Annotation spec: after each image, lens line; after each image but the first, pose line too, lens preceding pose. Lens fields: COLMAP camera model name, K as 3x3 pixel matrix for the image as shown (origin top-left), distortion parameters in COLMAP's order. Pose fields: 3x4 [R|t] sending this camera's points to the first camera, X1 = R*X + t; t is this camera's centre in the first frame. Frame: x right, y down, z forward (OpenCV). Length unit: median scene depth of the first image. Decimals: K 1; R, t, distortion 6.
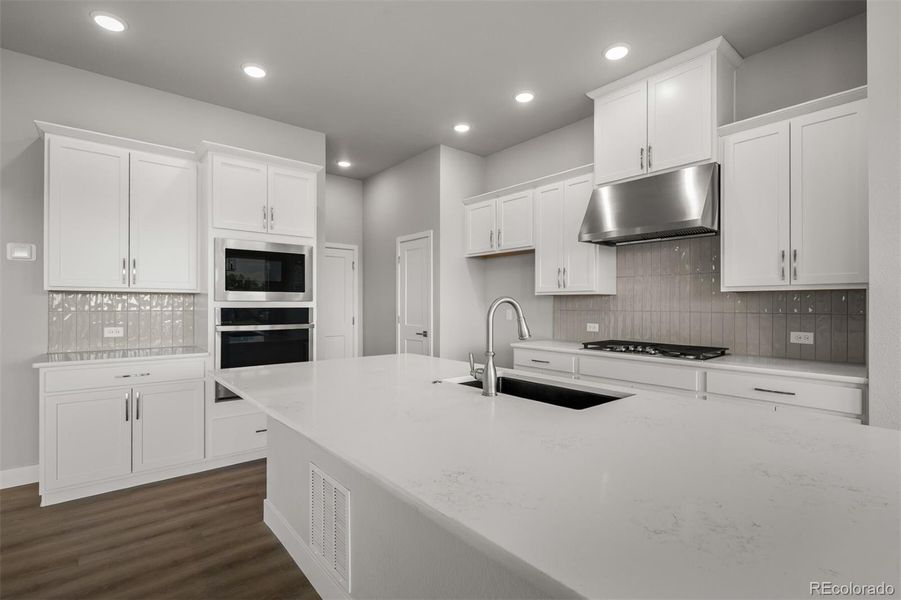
lens RADIAL K [[420.3, 0, 445.4], [0, 420.3, 304.6], [0, 0, 1]] dist [-0.000436, -0.000102]
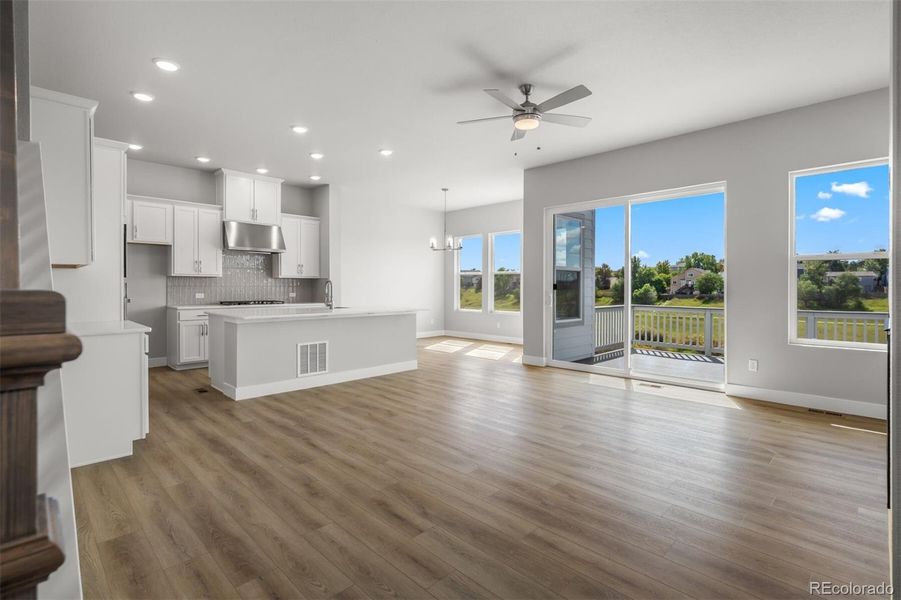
lens RADIAL K [[431.0, 0, 449.5], [0, 431.0, 285.8], [0, 0, 1]] dist [0.001306, 0.000189]
pose [[-0.098700, -0.001078, 0.995117, -1.829845], [-0.002839, 0.999996, 0.000801, 0.012076], [-0.995113, -0.002746, -0.098703, 0.207639]]
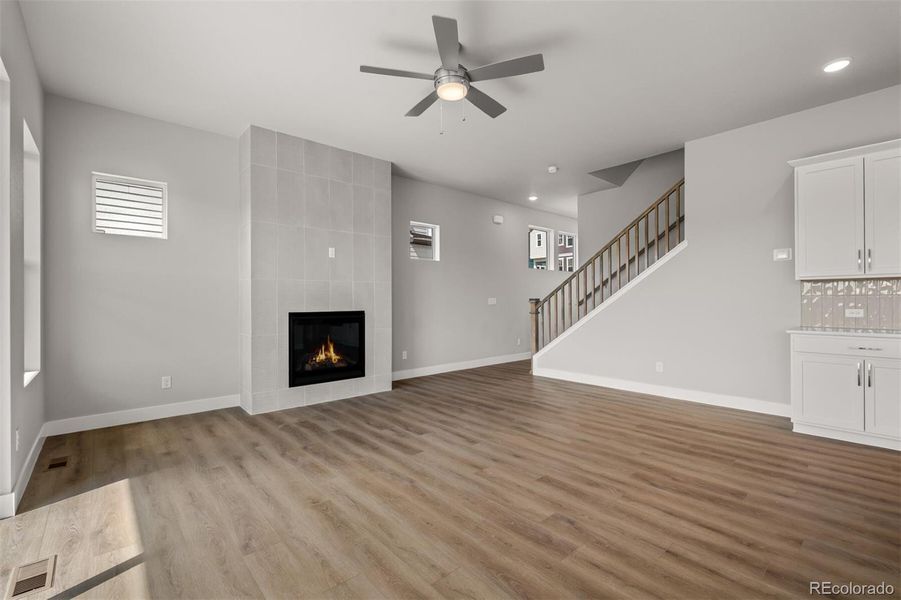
lens RADIAL K [[401.5, 0, 450.5], [0, 401.5, 300.0], [0, 0, 1]] dist [0.001725, 0.000327]
pose [[0.041219, -0.005367, -0.999136, 0.294422], [0.006228, 0.999968, -0.005114, 0.027784], [0.999131, -0.006012, 0.041251, -0.179251]]
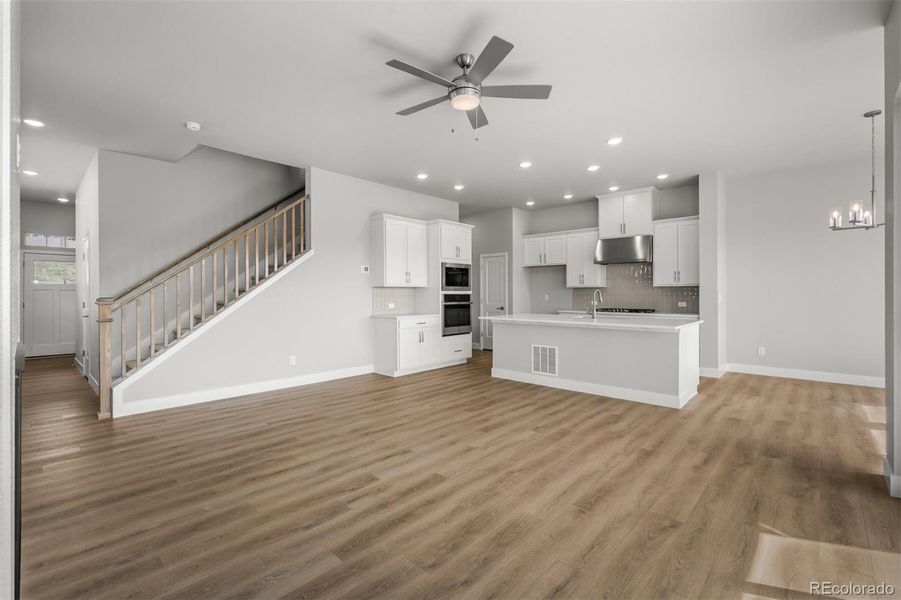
lens RADIAL K [[401.3, 0, 450.2], [0, 401.3, 296.8], [0, 0, 1]] dist [-0.000428, -0.000066]
pose [[0.989833, -0.006174, 0.142101, -0.794222], [0.005099, 0.999956, 0.007928, 0.005221], [-0.142143, -0.007123, 0.989820, -1.076221]]
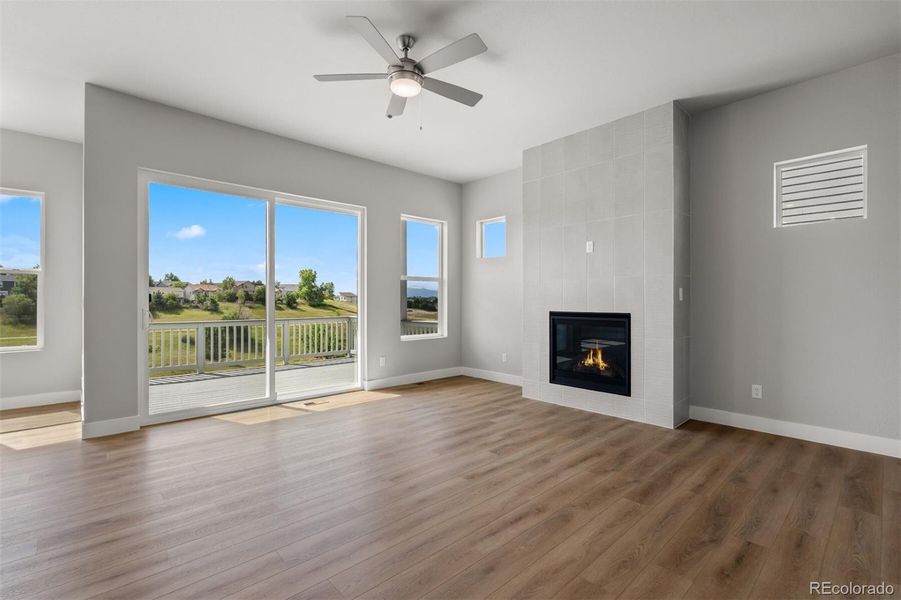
lens RADIAL K [[405.2, 0, 450.5], [0, 405.2, 300.0], [0, 0, 1]] dist [0.000594, -0.000220]
pose [[-0.997847, -0.003337, -0.065500, -0.661885], [-0.003089, 0.999988, -0.003890, 0.025361], [0.065512, -0.003679, -0.997845, 0.775080]]
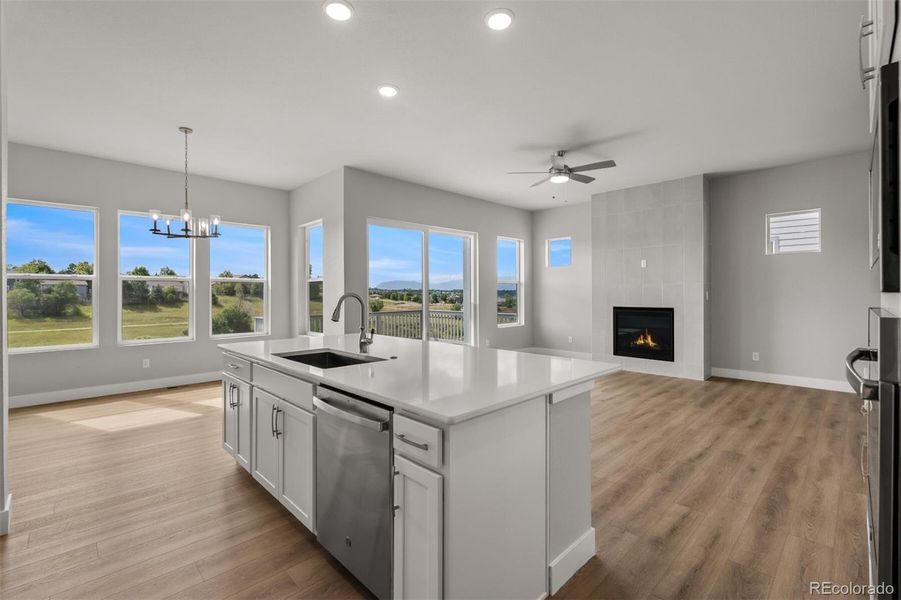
lens RADIAL K [[399.8, 0, 447.4], [0, 399.8, 291.6], [0, 0, 1]] dist [-0.000695, 0.000059]
pose [[-0.996263, 0.000842, -0.086364, -0.052498], [0.001317, 0.999984, -0.005443, -0.008413], [0.086358, -0.005536, -0.996249, 1.373787]]
